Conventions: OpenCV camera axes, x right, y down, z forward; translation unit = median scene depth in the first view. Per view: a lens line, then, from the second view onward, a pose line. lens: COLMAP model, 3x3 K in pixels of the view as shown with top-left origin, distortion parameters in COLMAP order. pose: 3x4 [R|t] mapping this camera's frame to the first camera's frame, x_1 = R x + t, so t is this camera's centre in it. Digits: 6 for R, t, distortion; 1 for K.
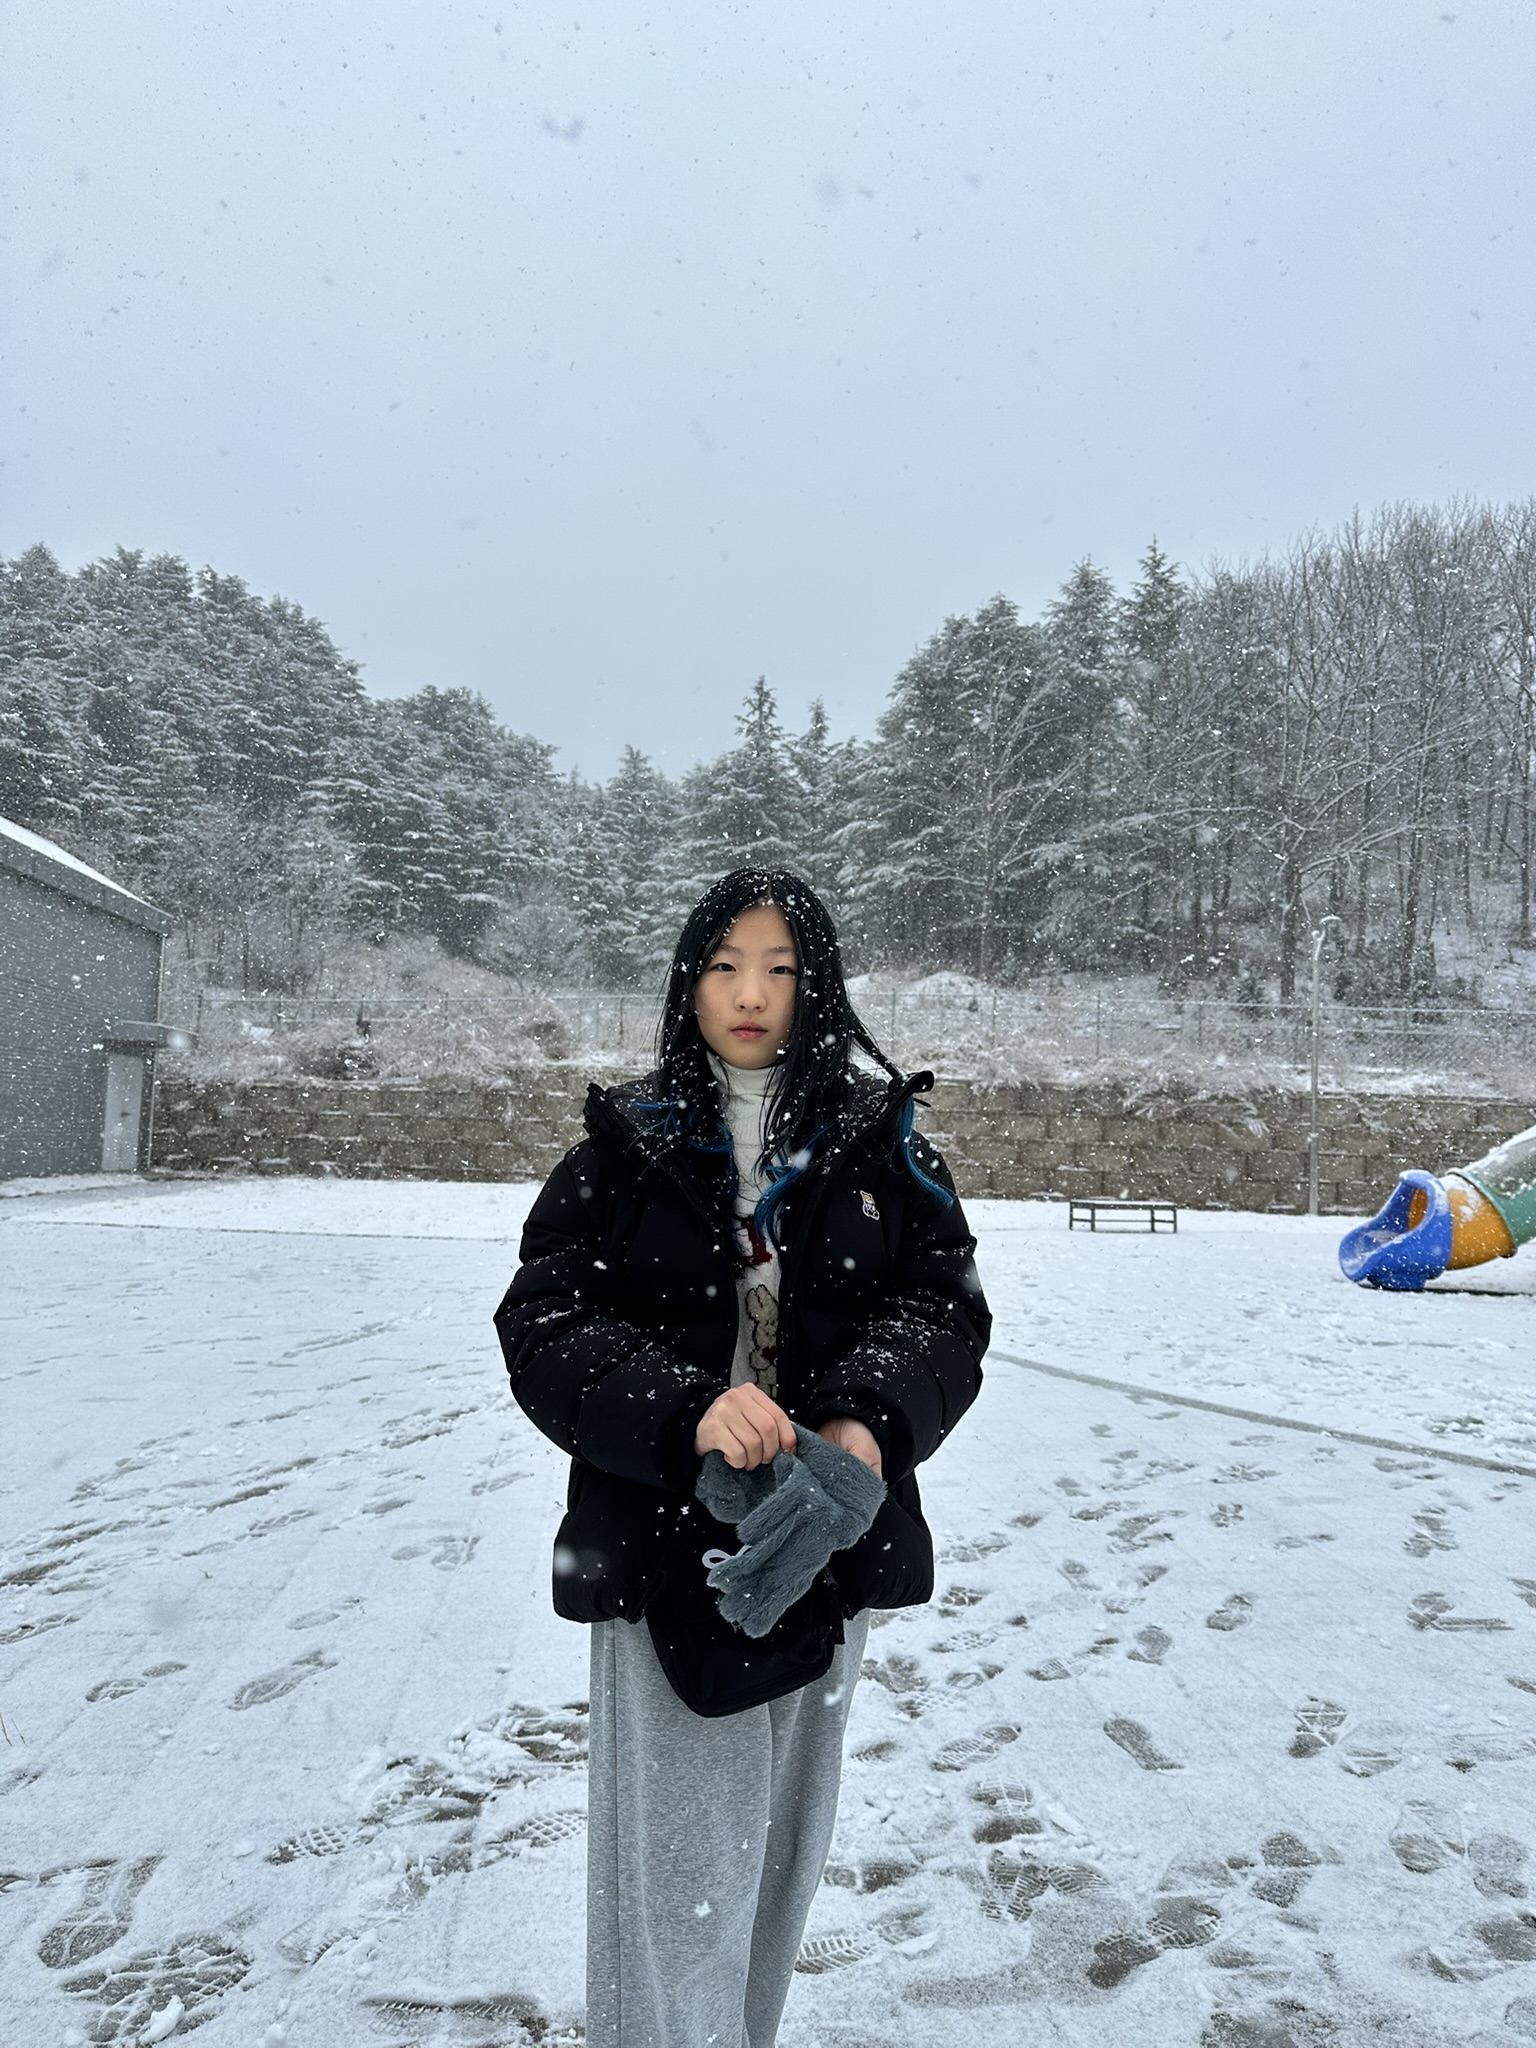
lens RADIAL K [[1438.0, 0, 768.0], [0, 1438.0, 1024.0], [0, 0, 1]] dist [0.088734, -0.093153]
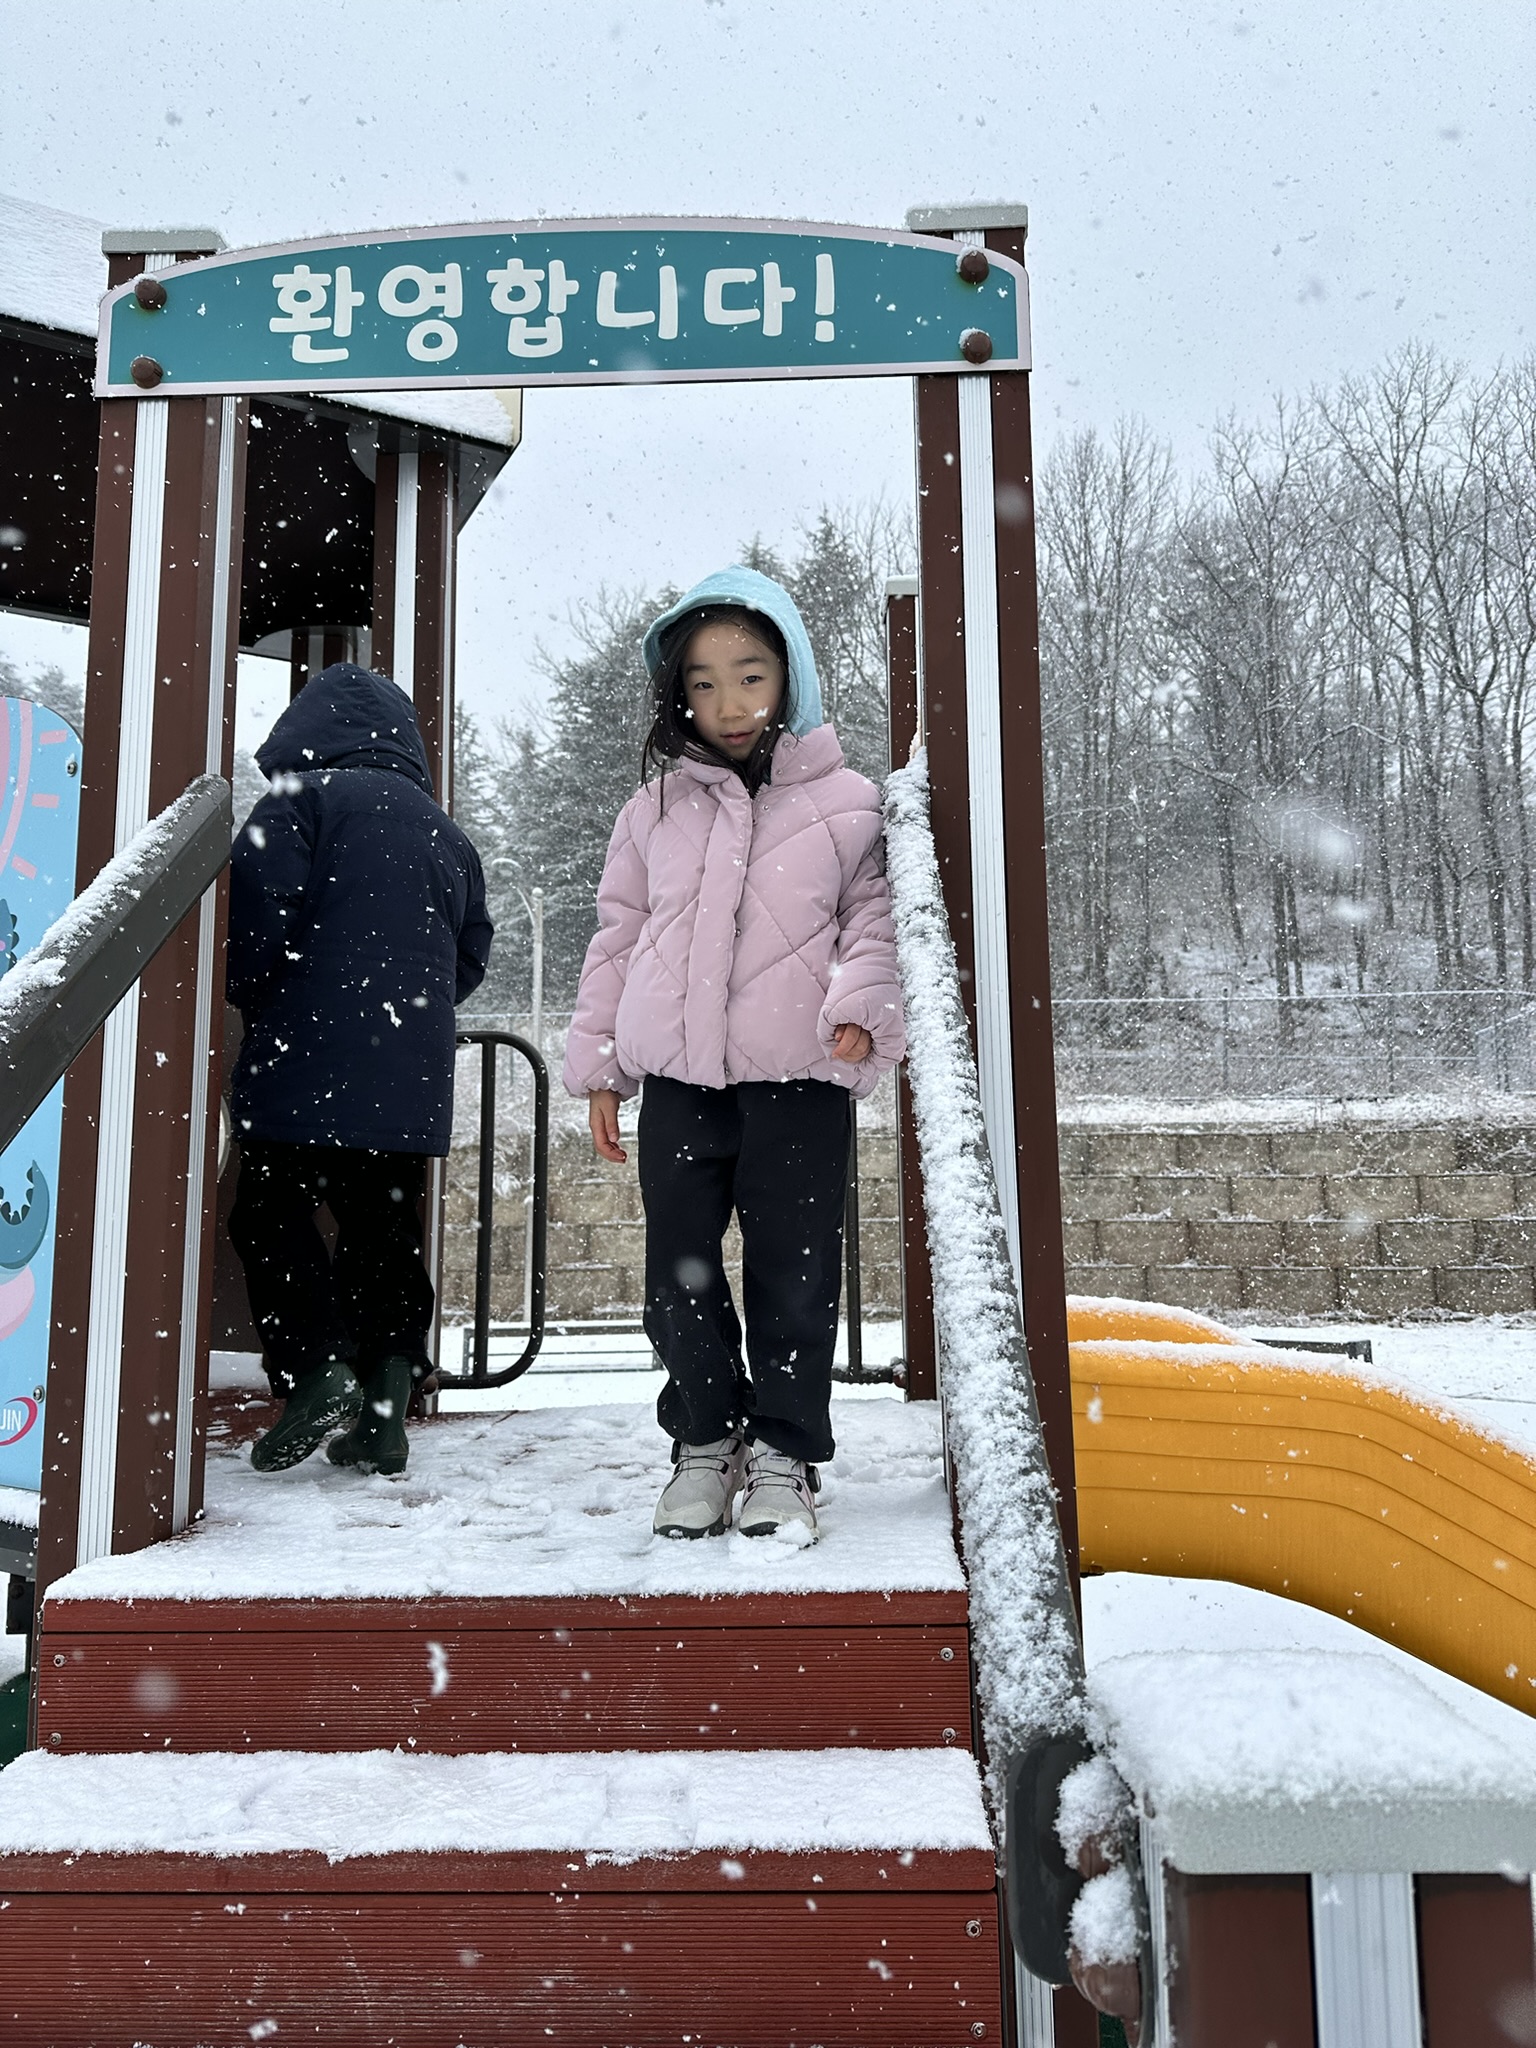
lens RADIAL K [[1432.1, 0, 756.9], [0, 1432.1, 1021.2], [0, 0, 1]] dist [0.085024, -0.131572]
pose [[0.998711, -0.050631, -0.003581, 0.194909], [0.050334, 0.997009, -0.058652, 0.017322], [0.006540, 0.058396, 0.998272, 0.148036]]
